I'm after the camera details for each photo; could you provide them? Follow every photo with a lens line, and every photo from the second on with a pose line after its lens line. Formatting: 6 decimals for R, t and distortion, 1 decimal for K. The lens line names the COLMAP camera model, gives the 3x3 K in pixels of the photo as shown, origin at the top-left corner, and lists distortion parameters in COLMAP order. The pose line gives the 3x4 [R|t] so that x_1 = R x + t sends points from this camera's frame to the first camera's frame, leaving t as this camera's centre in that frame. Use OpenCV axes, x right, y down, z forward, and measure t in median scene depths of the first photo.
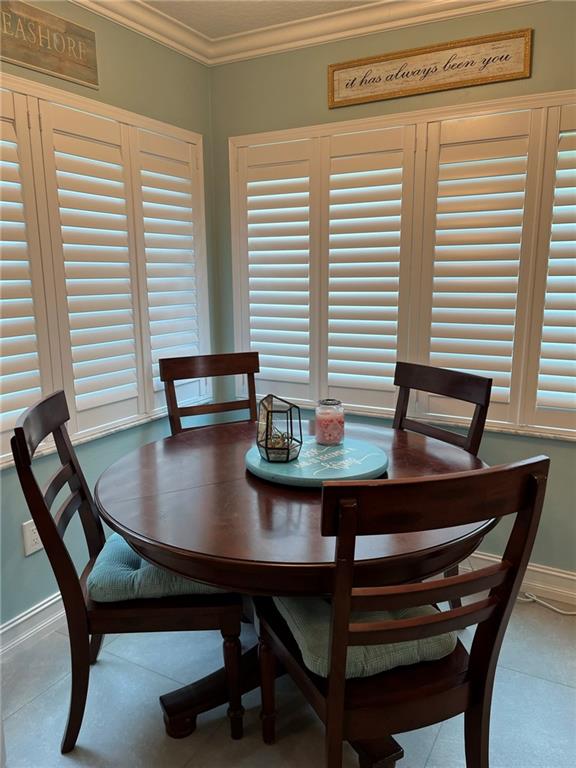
lens RADIAL K [[576.3, 0, 290.0], [0, 576.3, 386.9], [0, 0, 1]] dist [0.013326, 0.002052]
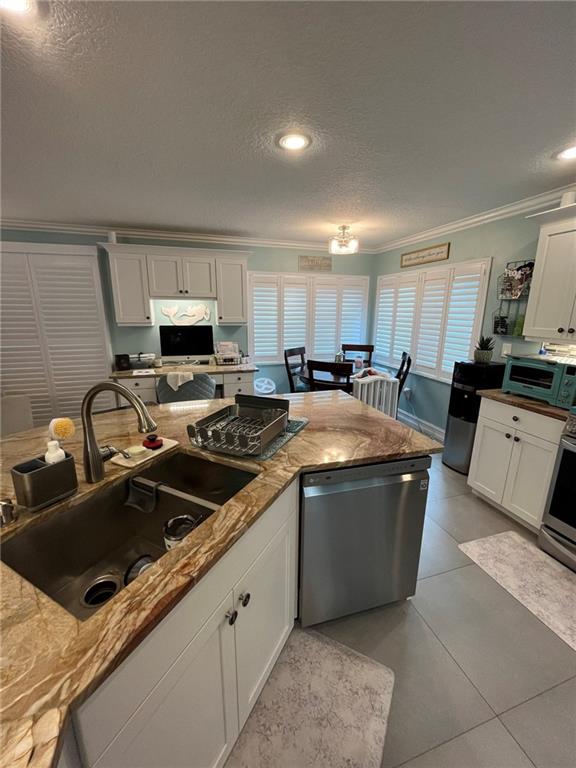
lens RADIAL K [[309.2, 0, 286.1], [0, 309.2, 383.8], [0, 0, 1]] dist [-0.004433, 0.000159]
pose [[0.723723, 0.172161, -0.668270, 0.850720], [-0.147568, 0.984590, 0.093839, 0.064532], [0.674128, 0.030702, 0.737977, -0.620929]]
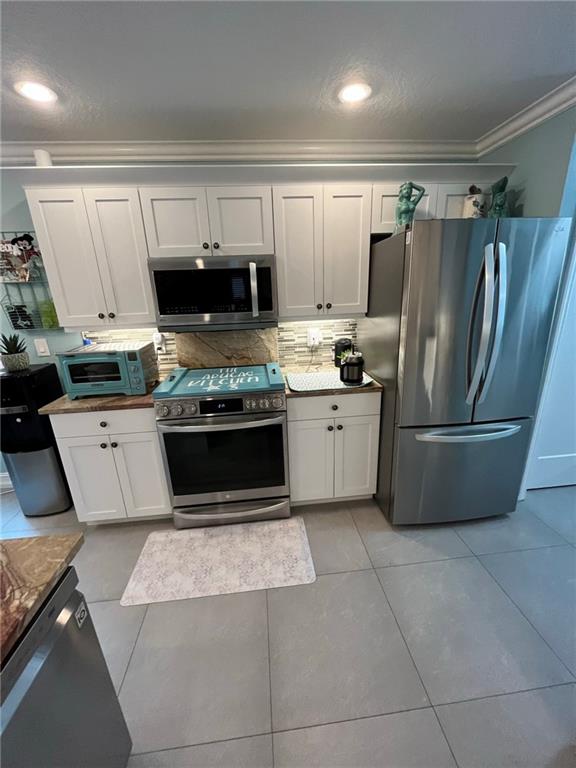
lens RADIAL K [[309.2, 0, 289.8], [0, 309.2, 383.1], [0, 0, 1]] dist [-0.004433, 0.000159]
pose [[0.815897, -0.195442, 0.544164, 0.717510], [0.144611, 0.980205, 0.135226, 0.007540], [-0.559821, -0.031638, 0.828009, -0.363425]]
